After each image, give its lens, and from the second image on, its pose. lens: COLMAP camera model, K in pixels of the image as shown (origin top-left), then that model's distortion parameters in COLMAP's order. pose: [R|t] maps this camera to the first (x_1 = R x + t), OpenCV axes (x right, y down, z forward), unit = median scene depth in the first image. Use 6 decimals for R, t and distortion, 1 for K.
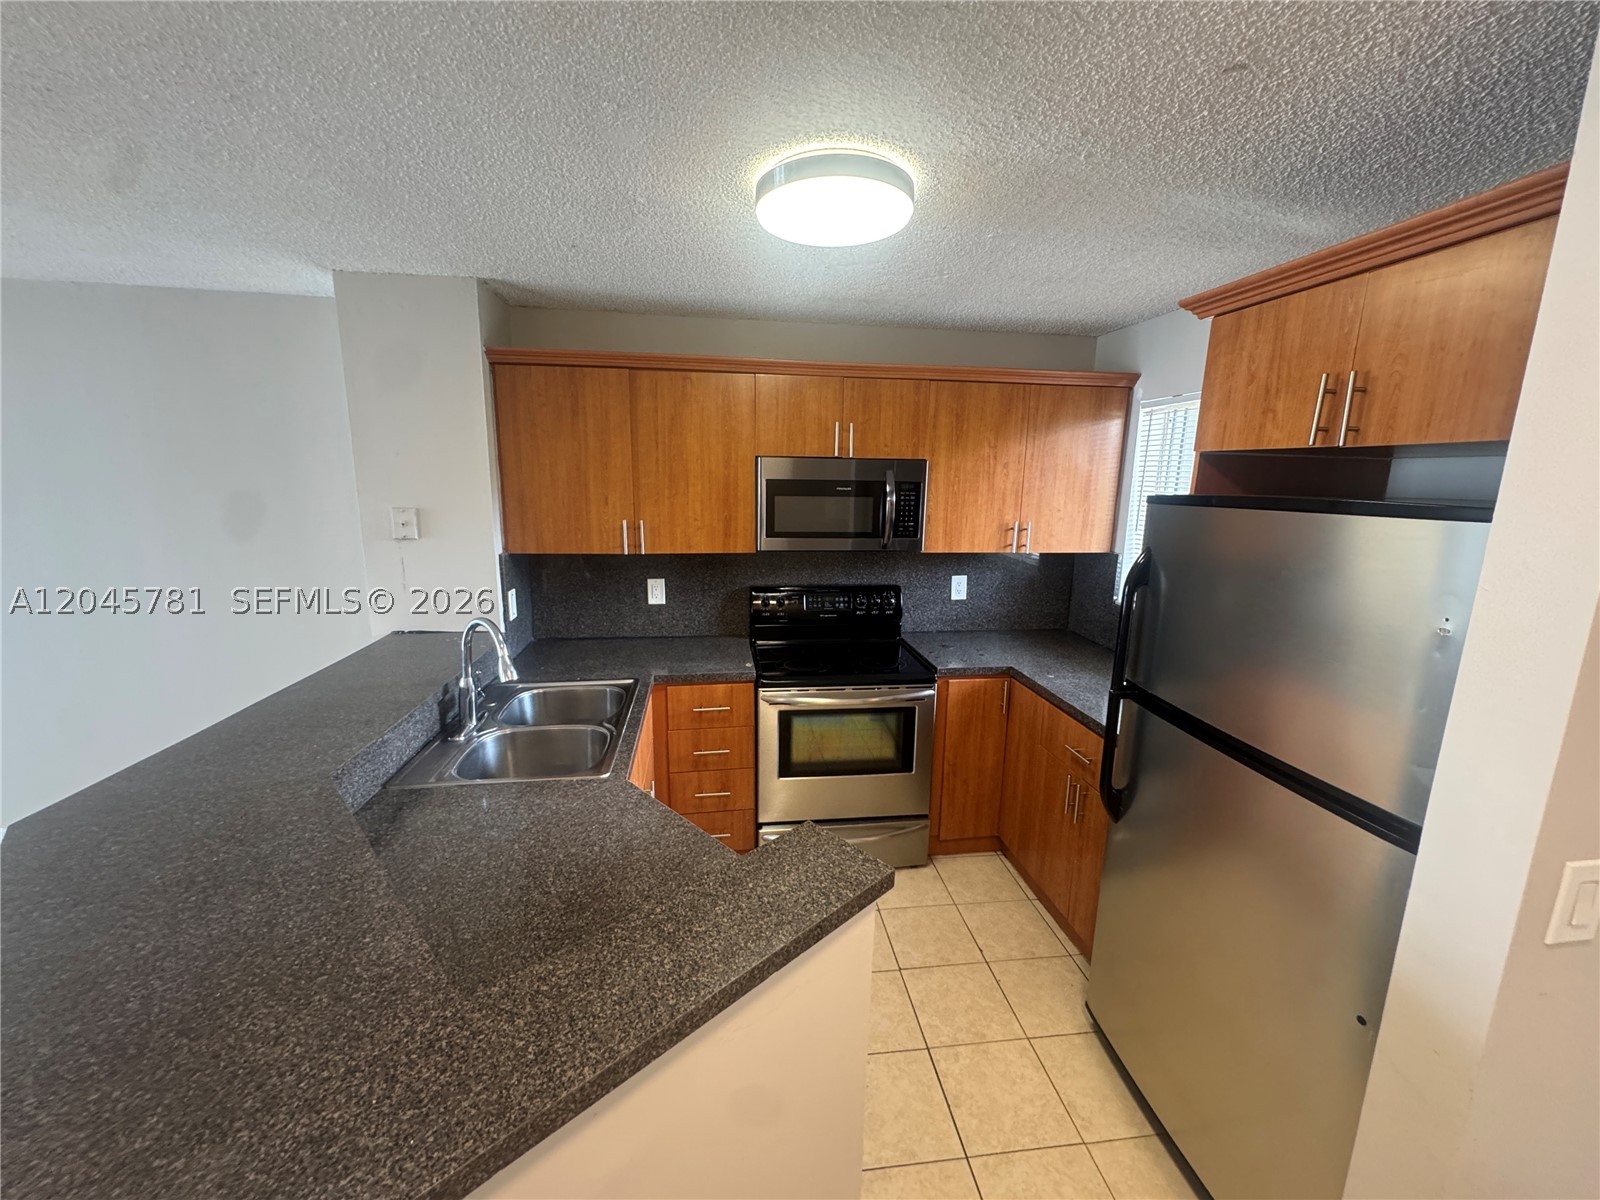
lens RADIAL K [[638.3, 0, 800.0], [0, 638.3, 600.0], [0, 0, 1]] dist [-0.001553, 0.000400]
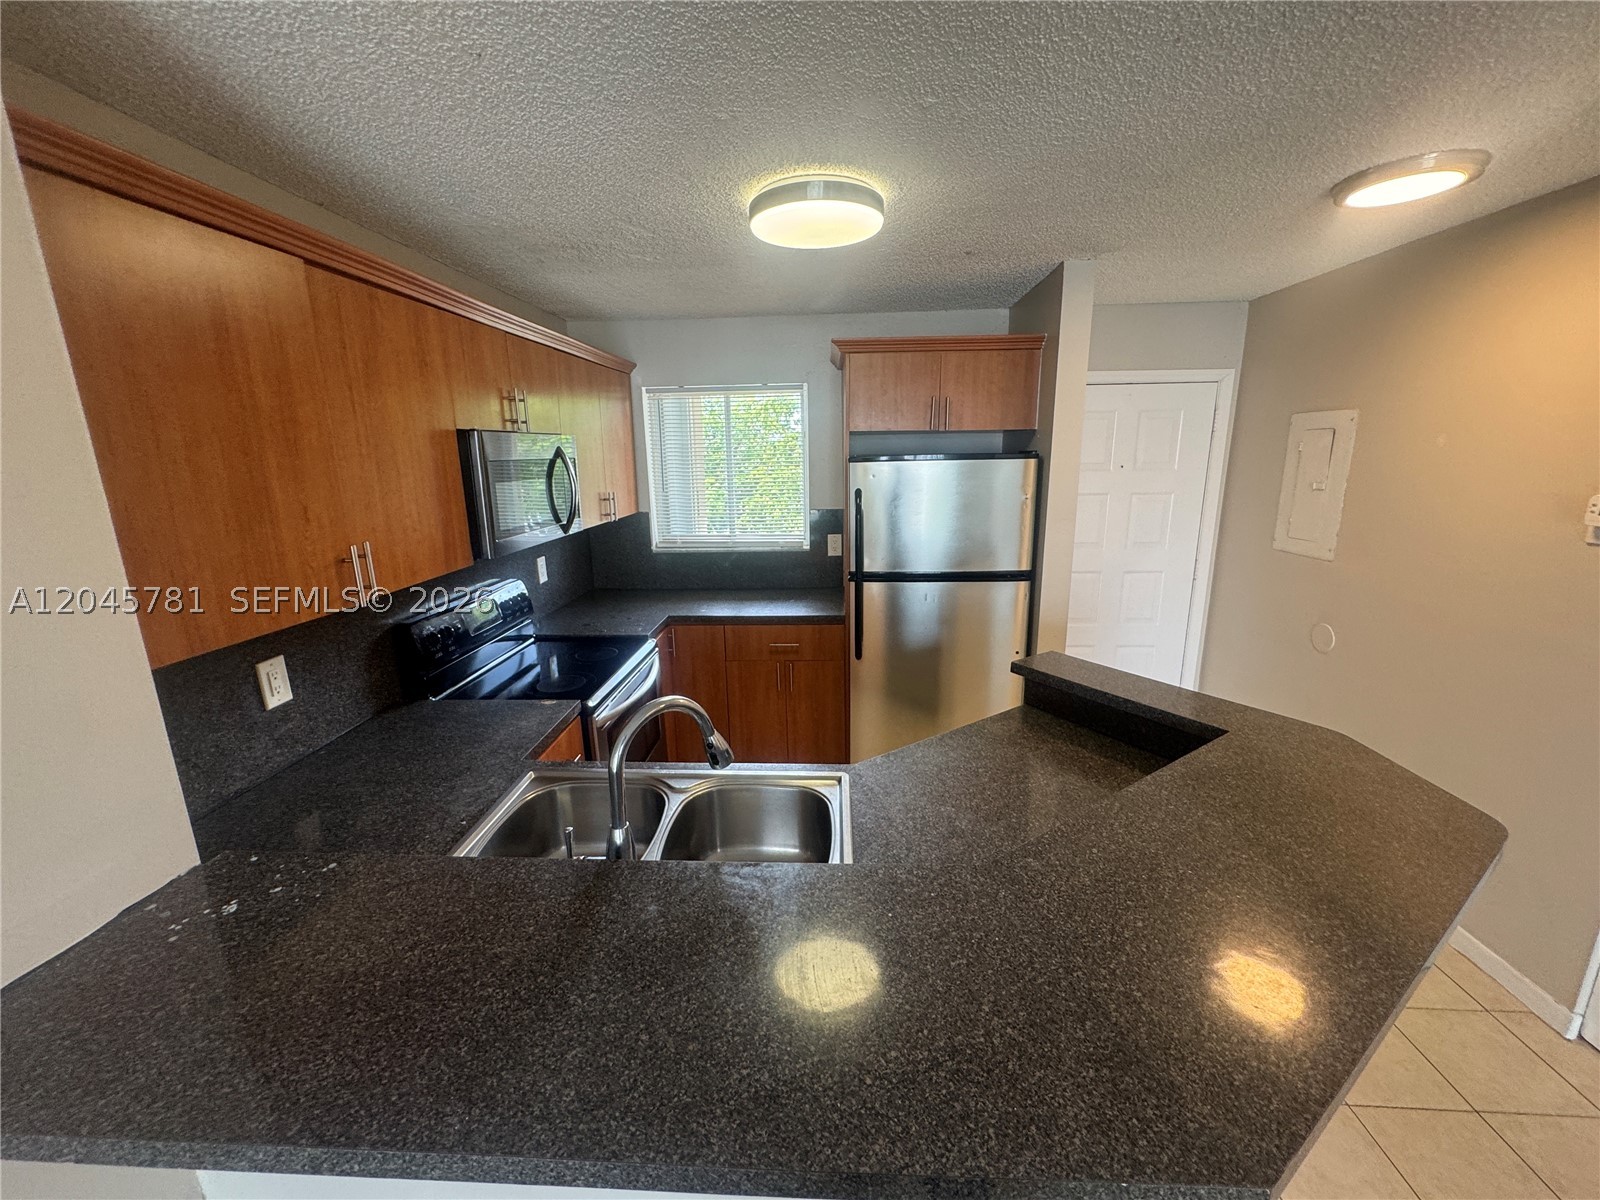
lens RADIAL K [[638.3, 0, 800.0], [0, 638.3, 600.0], [0, 0, 1]] dist [-0.001553, 0.000400]
pose [[0.191873, -0.245472, 0.950225, -0.774473], [0.200996, 0.957521, 0.206771, -0.123724], [-0.960617, 0.151318, 0.233062, 0.539294]]
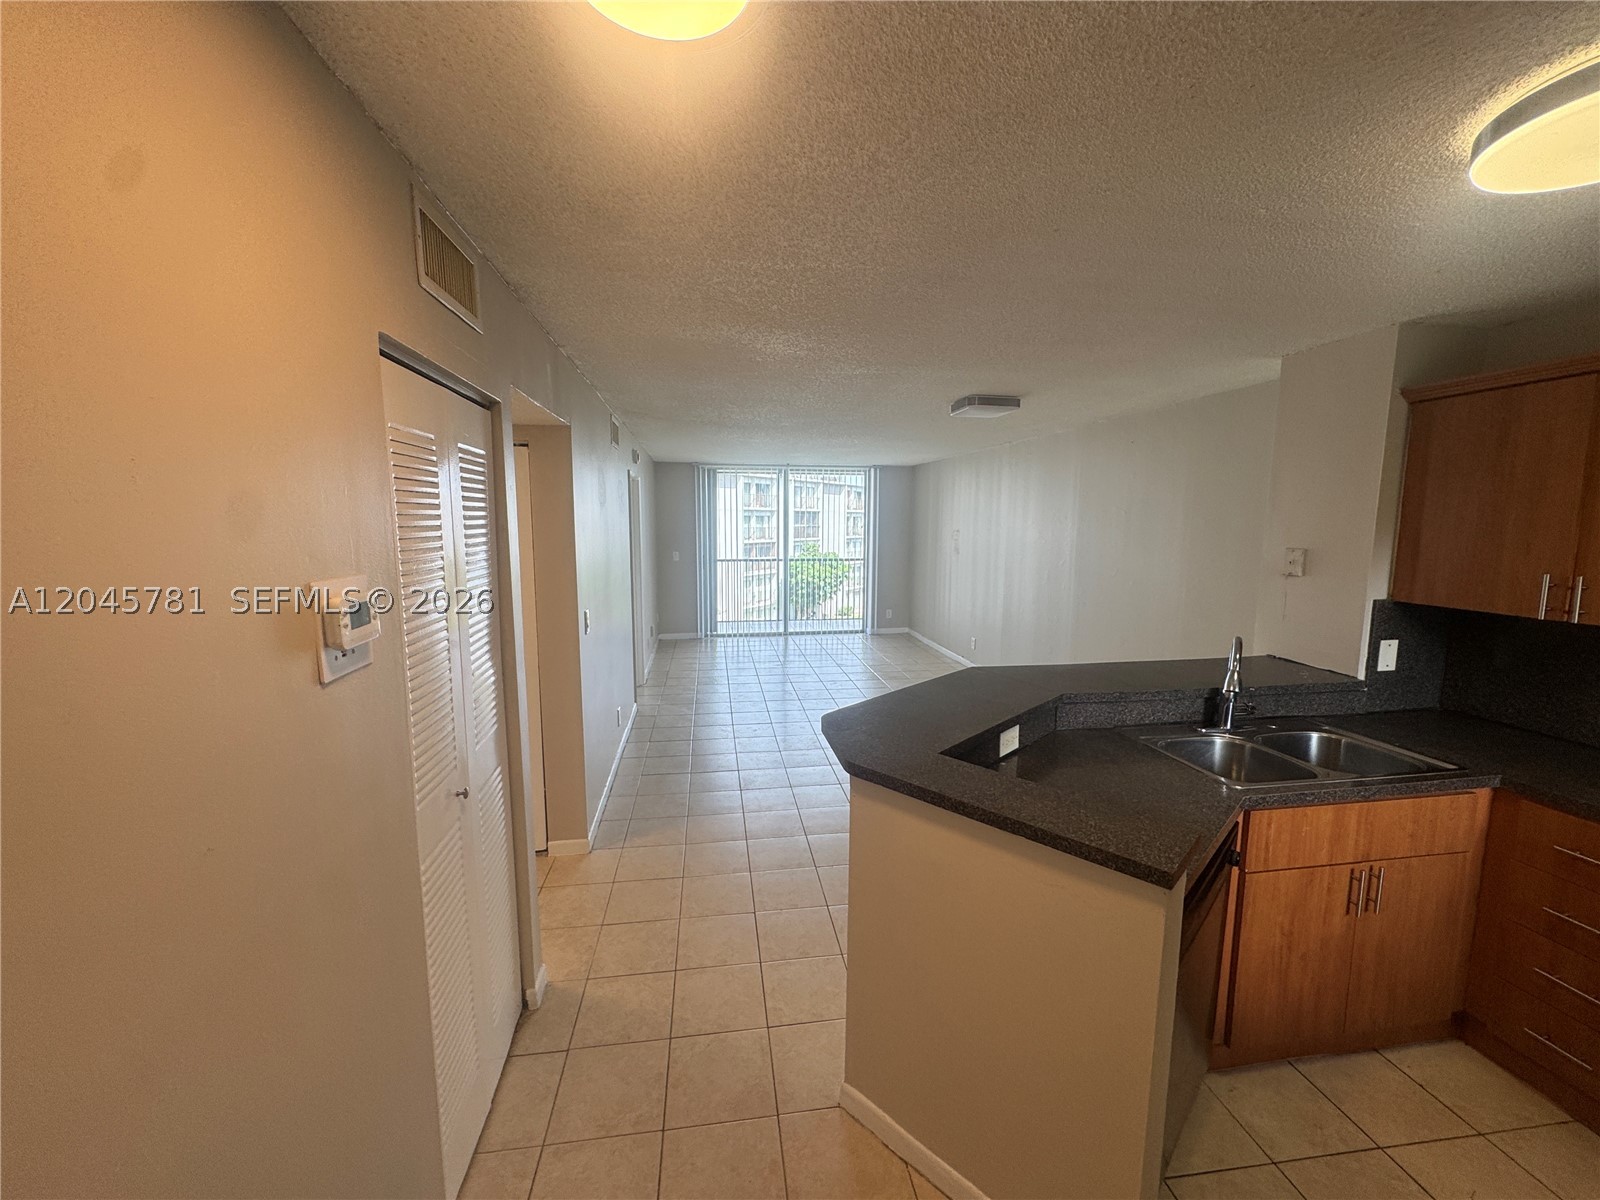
lens RADIAL K [[638.3, 0, 800.0], [0, 638.3, 600.0], [0, 0, 1]] dist [-0.001553, 0.000400]
pose [[0.002560, 0.105756, -0.994389, 0.492812], [-0.194638, 0.975427, 0.103238, -0.000965], [0.980872, 0.193281, 0.023082, 0.130566]]
